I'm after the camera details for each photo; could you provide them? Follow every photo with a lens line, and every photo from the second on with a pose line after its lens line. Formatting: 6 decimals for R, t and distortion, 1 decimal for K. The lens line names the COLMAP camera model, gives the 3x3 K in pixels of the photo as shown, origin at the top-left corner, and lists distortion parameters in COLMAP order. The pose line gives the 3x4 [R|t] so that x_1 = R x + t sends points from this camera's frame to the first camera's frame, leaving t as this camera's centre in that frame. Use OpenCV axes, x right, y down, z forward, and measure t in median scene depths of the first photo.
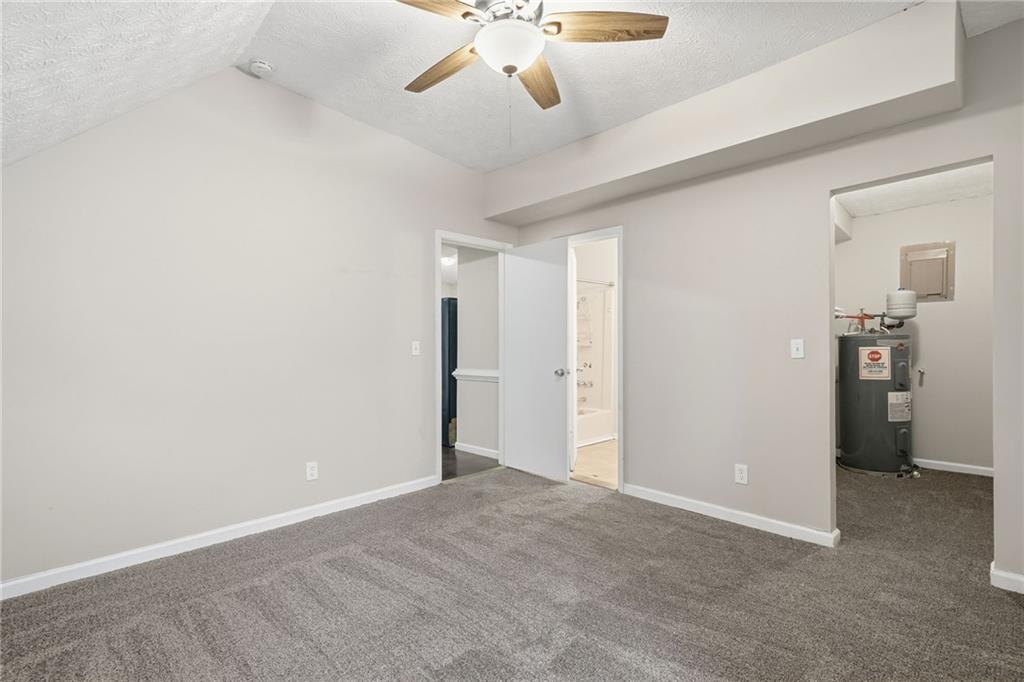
lens RADIAL K [[472.8, 0, 509.9], [0, 472.8, 353.0], [0, 0, 1]] dist [0.011109, -0.000153]
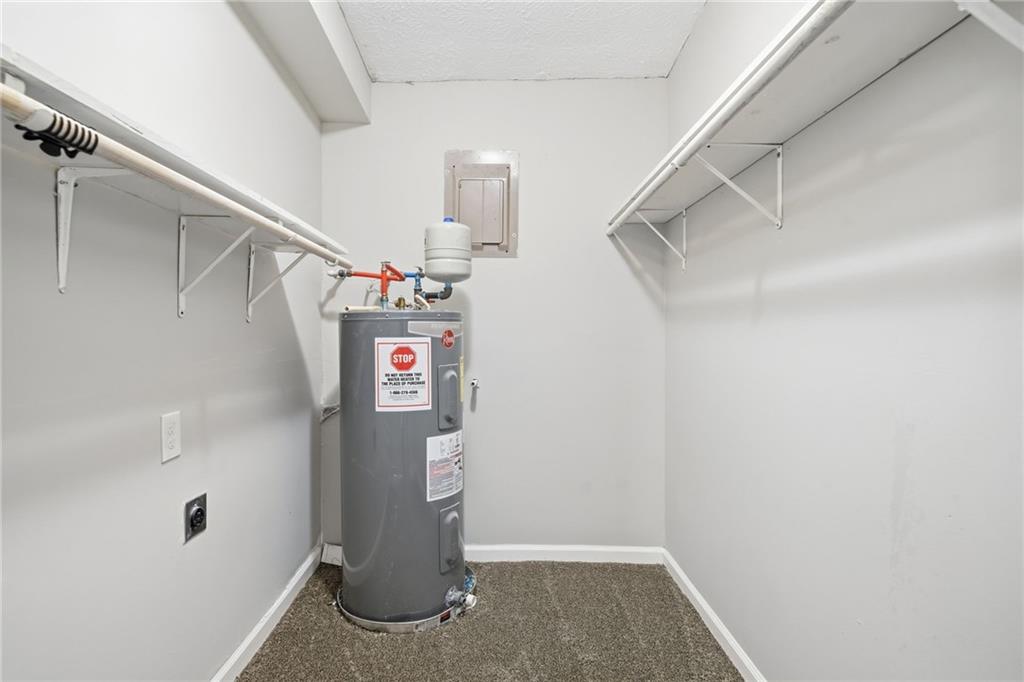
lens RADIAL K [[522.6, 0, 508.4], [0, 522.6, 348.1], [0, 0, 1]] dist [0.015937, 0.000216]
pose [[0.672336, -0.004878, 0.740230, 0.469735], [-0.008378, 0.999864, 0.014199, -0.010390], [-0.740198, -0.015748, 0.672204, 0.598105]]
